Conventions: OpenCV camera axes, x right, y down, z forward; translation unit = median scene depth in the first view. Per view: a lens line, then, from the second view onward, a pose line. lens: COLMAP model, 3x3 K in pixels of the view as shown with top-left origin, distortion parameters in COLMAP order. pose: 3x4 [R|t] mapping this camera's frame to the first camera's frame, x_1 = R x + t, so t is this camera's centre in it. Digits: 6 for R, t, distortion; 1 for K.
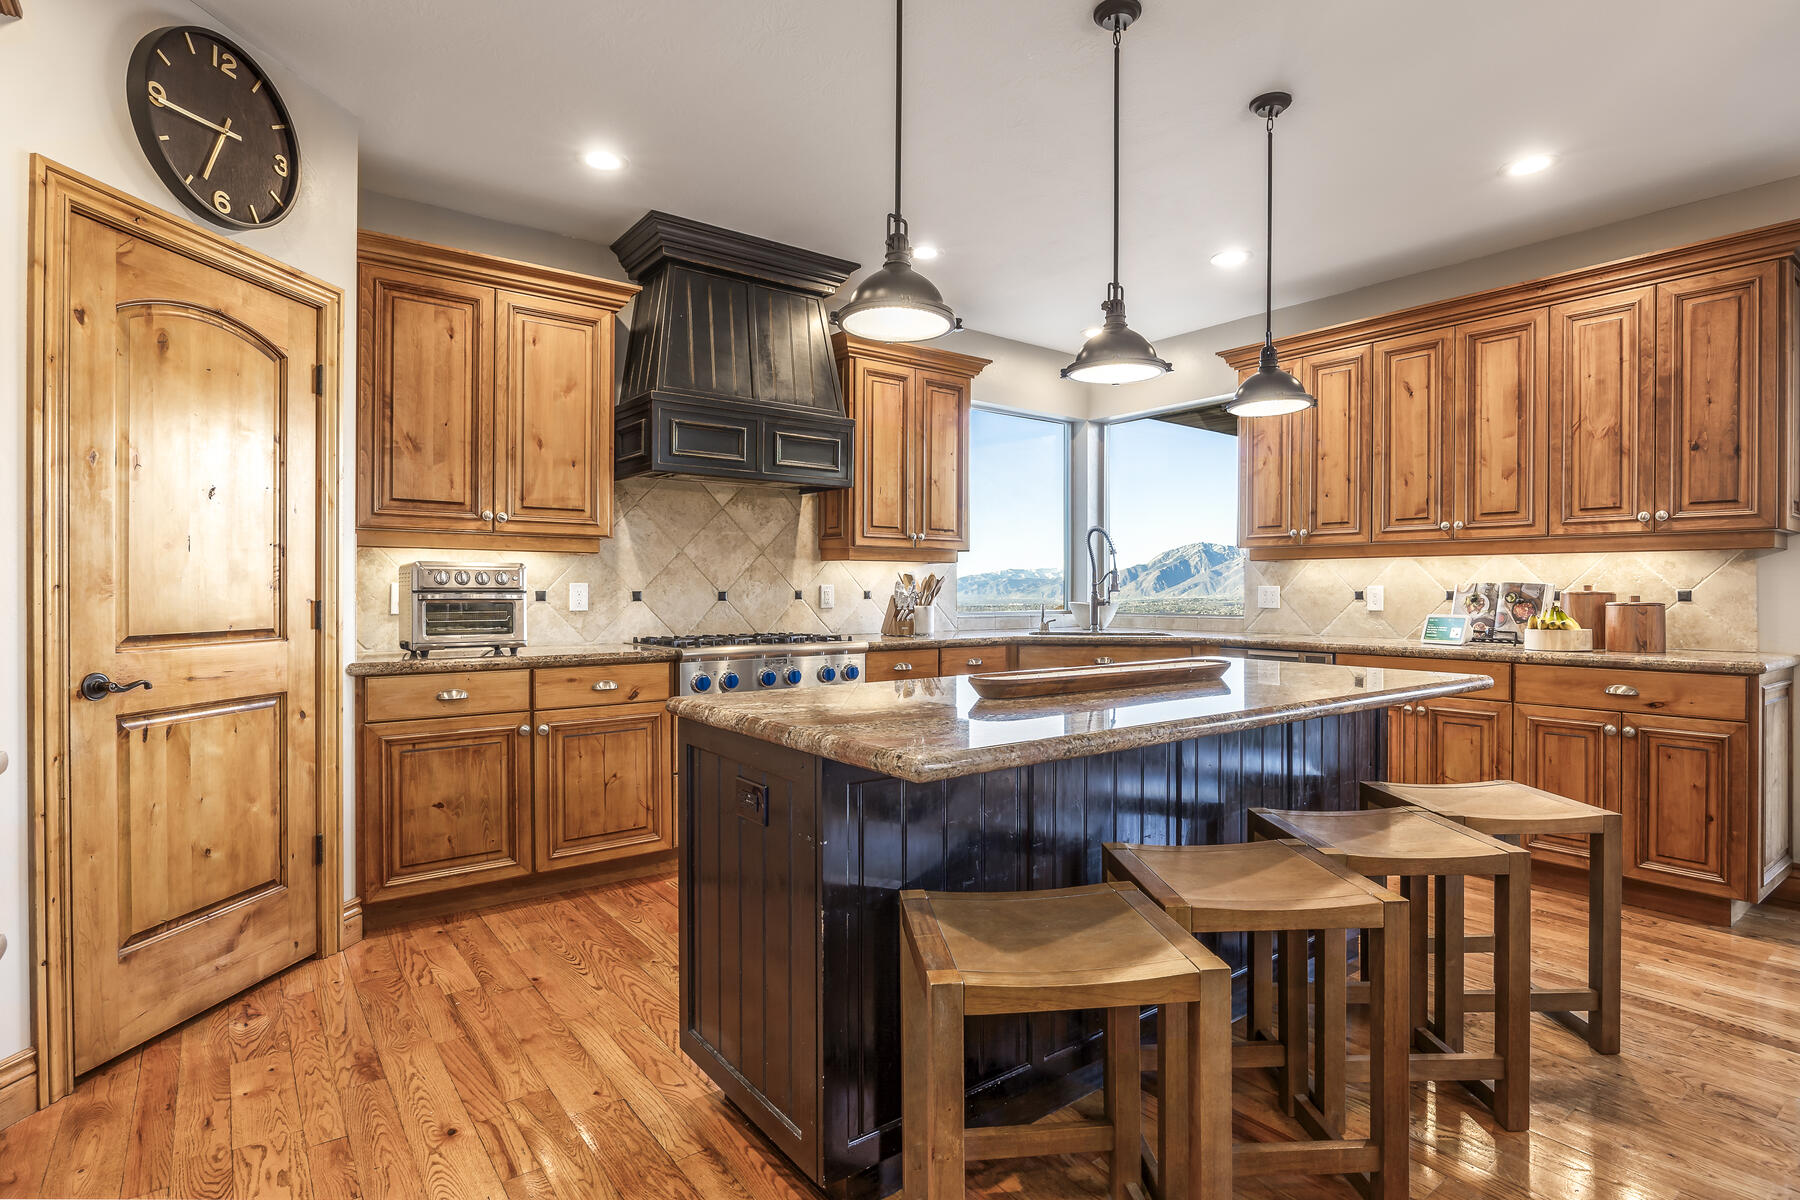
lens RADIAL K [[909.6, 0, 869.8], [0, 909.6, 592.5], [0, 0, 1]] dist [-0.006200, -0.001527]
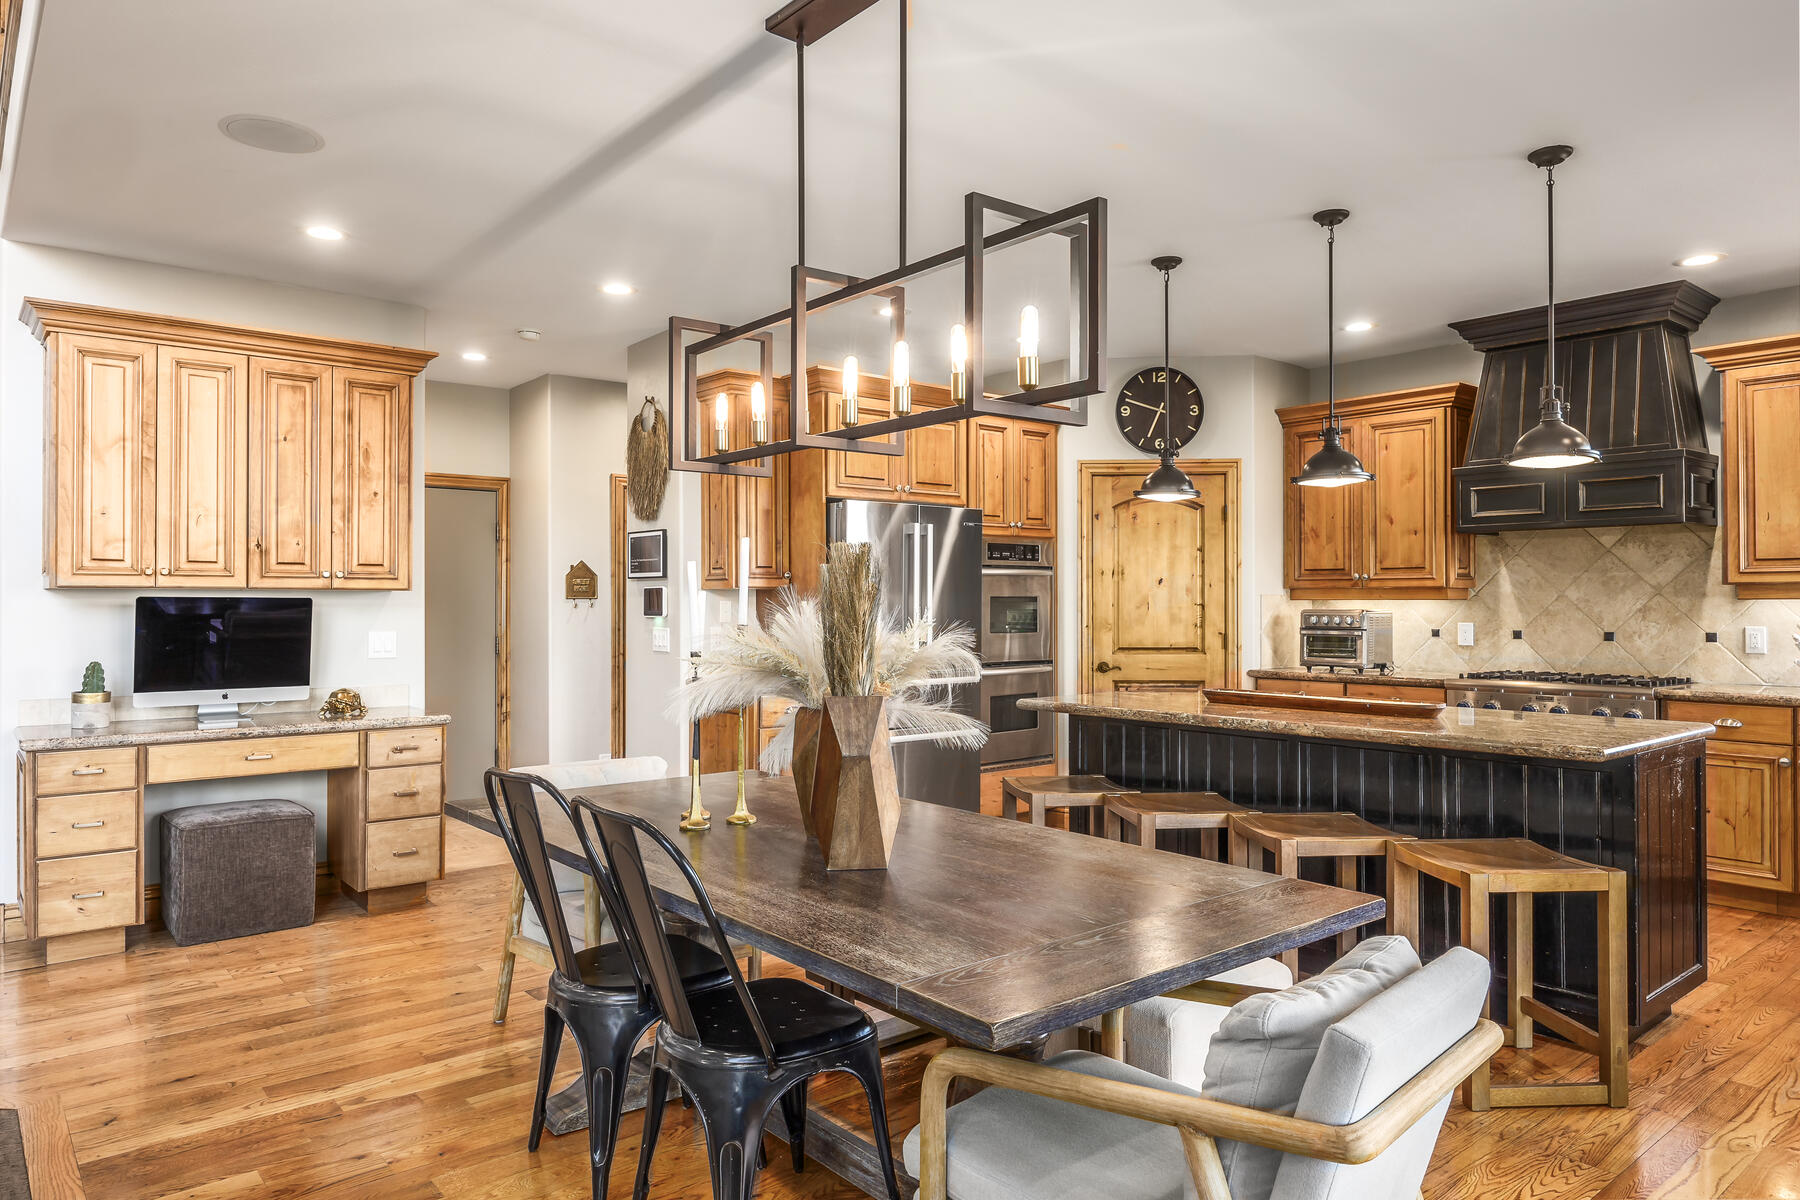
lens RADIAL K [[1154.3, 0, 926.0], [0, 1154.3, 592.9], [0, 0, 1]] dist [-0.010509, 0.000808]
pose [[0.075403, -0.011189, -0.997090, 1.220440], [-0.001752, 0.999934, -0.011354, -0.033135], [0.997152, 0.002603, 0.075379, 0.161523]]
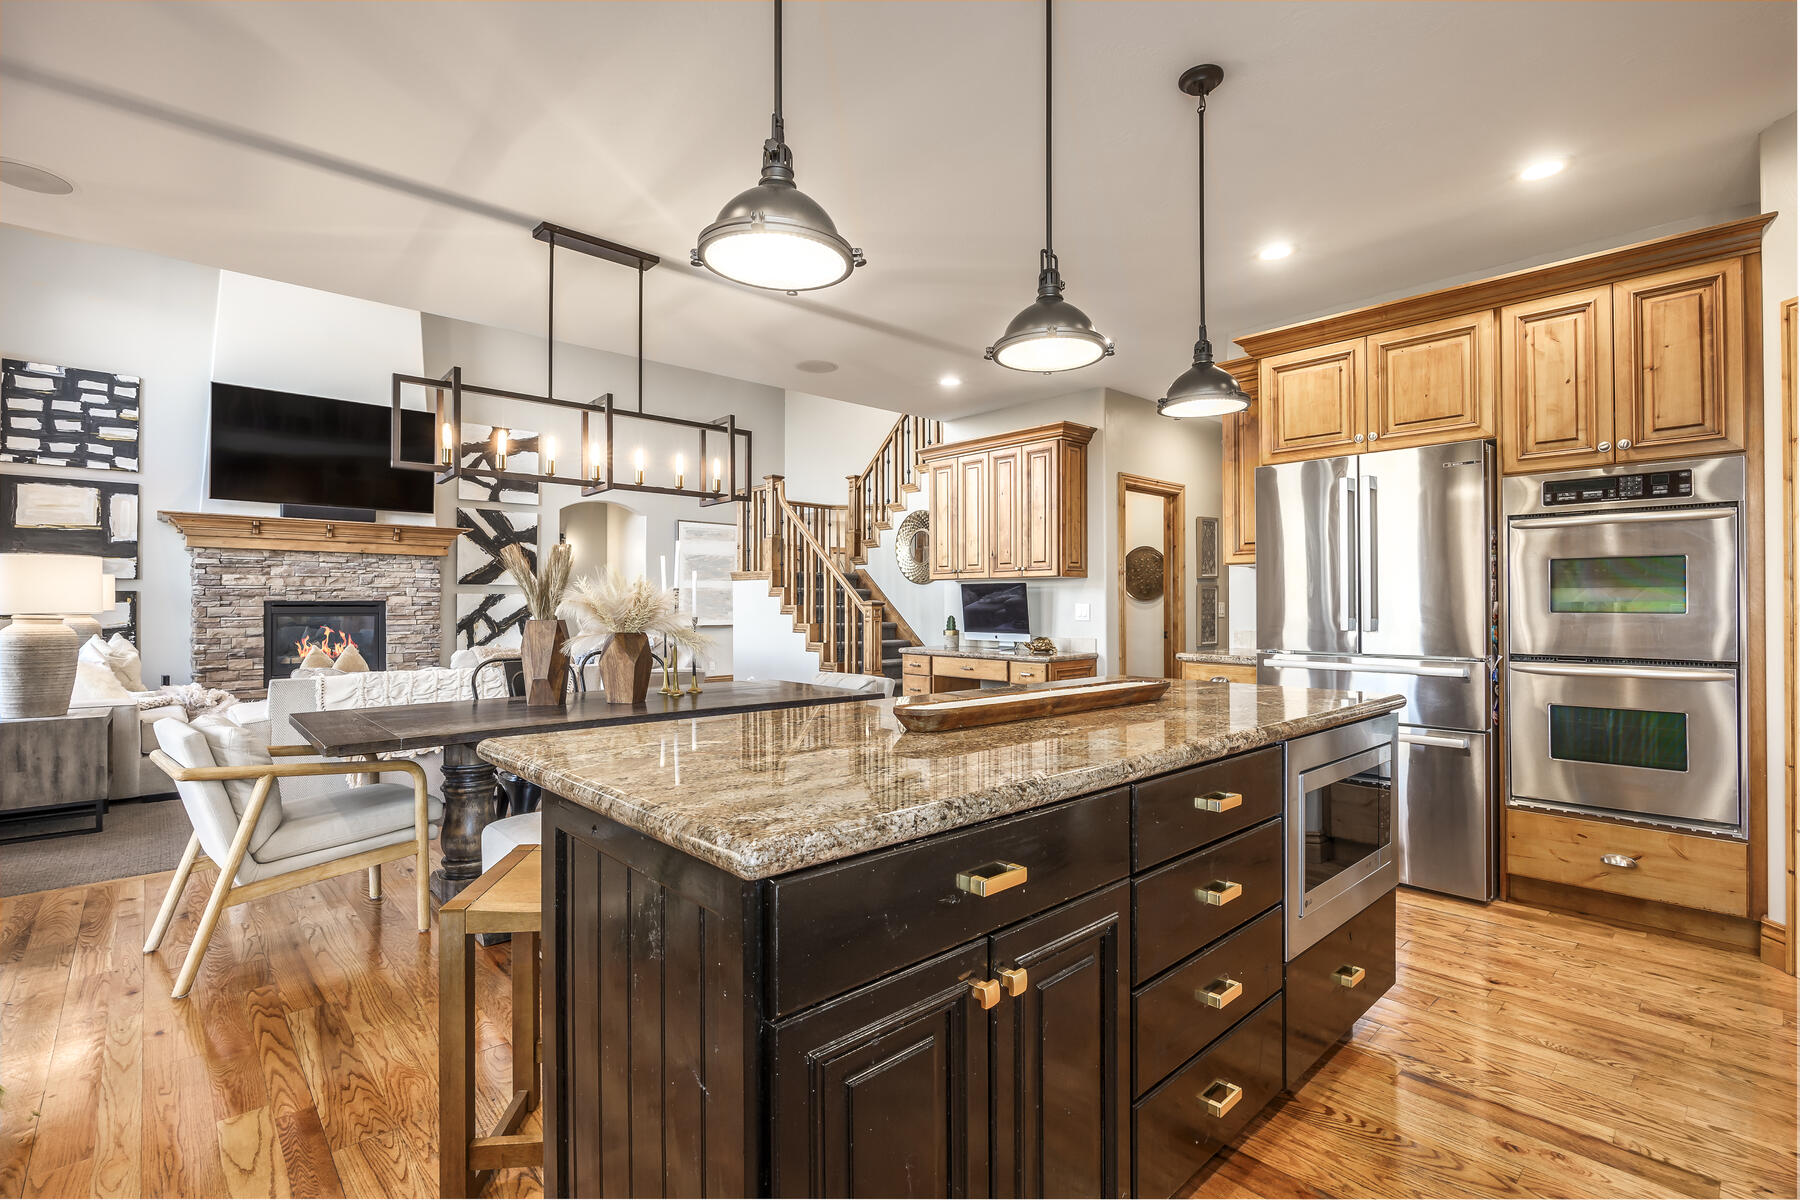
lens RADIAL K [[820.4, 0, 888.8], [0, 820.4, 600.2], [0, 0, 1]] dist [-0.020006, 0.001606]
pose [[-0.994862, -0.000917, -0.101239, 0.315738], [-0.000760, 0.999998, -0.001587, -0.004833], [0.101241, -0.001501, -0.994861, 1.098042]]
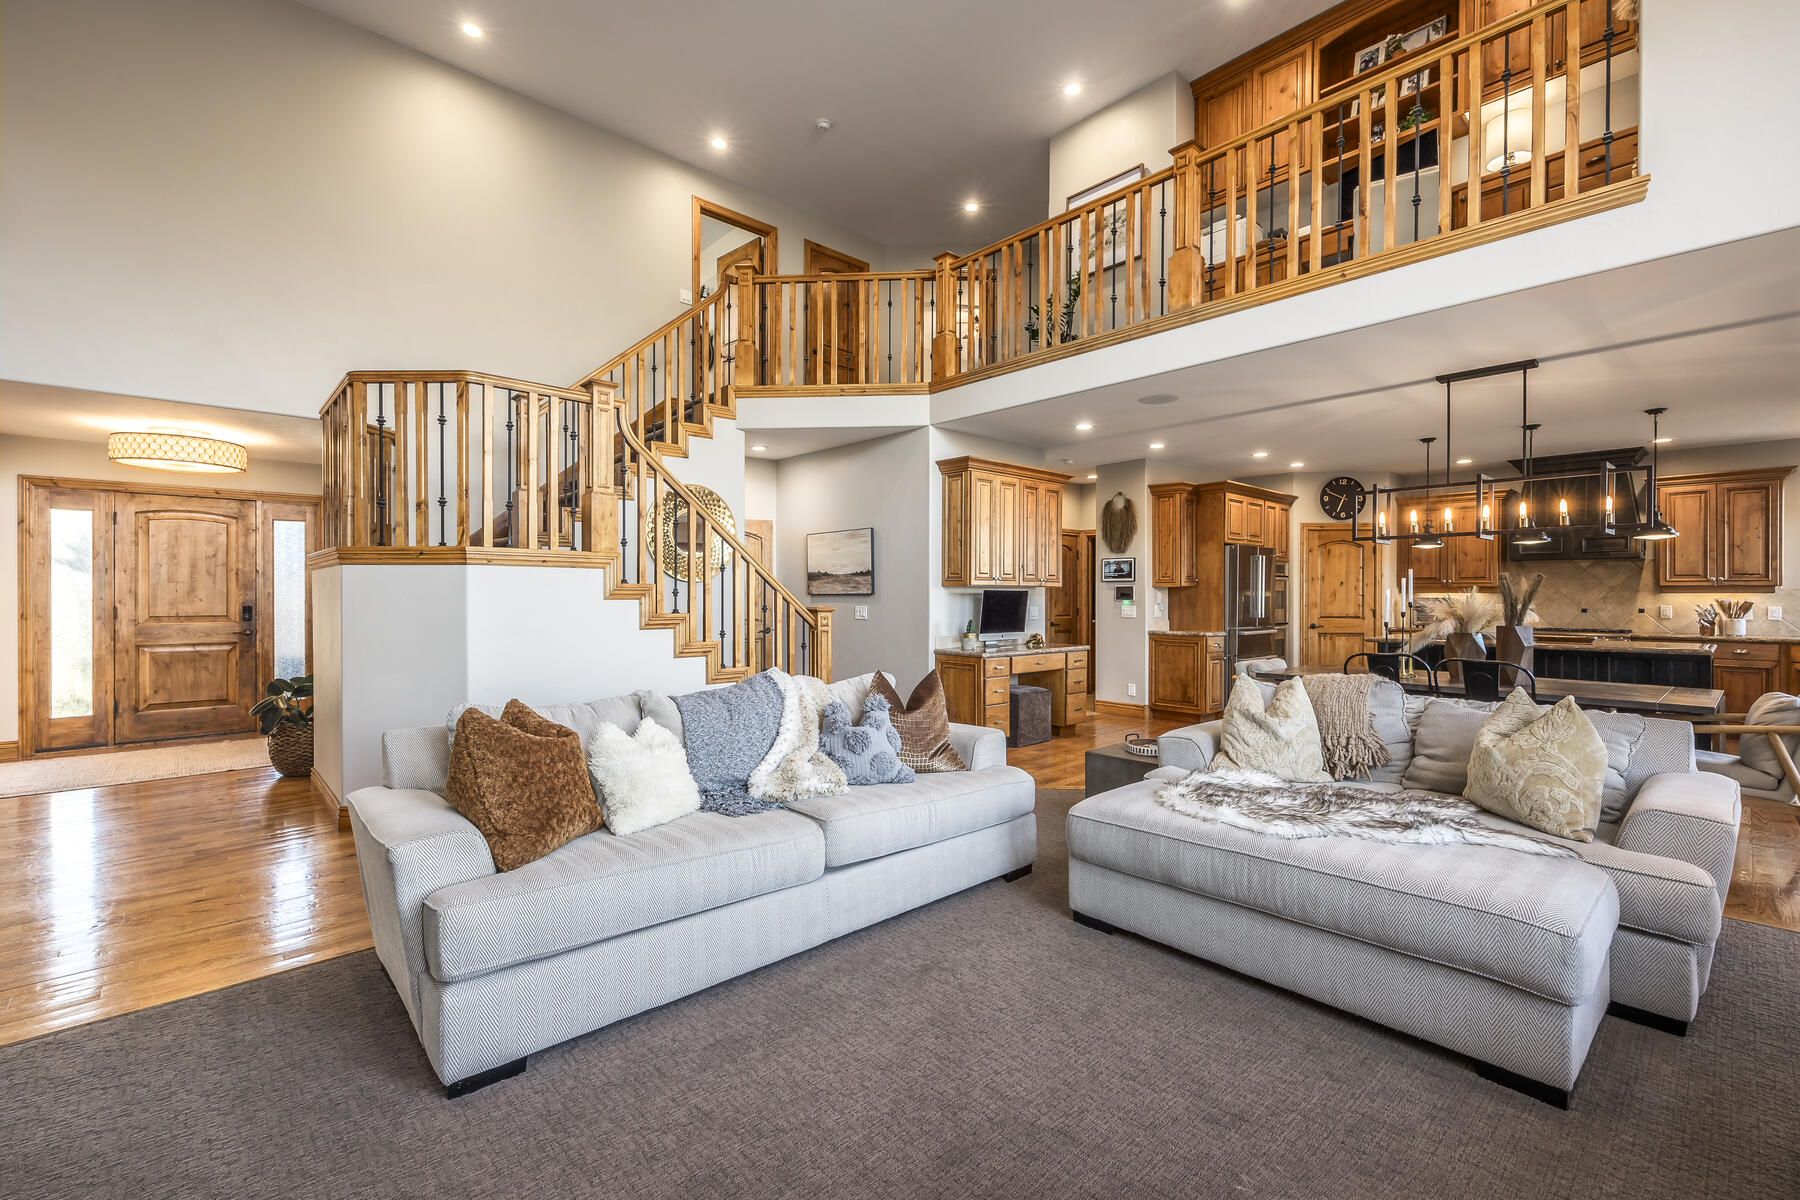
lens RADIAL K [[756.0, 0, 935.5], [0, 756.0, 592.5], [0, 0, 1]] dist [0.003601, -0.000834]
pose [[0.114114, -0.005555, -0.993452, 1.648293], [-0.004638, 0.999970, -0.006124, -0.024087], [0.993457, 0.005306, 0.114085, -0.828713]]
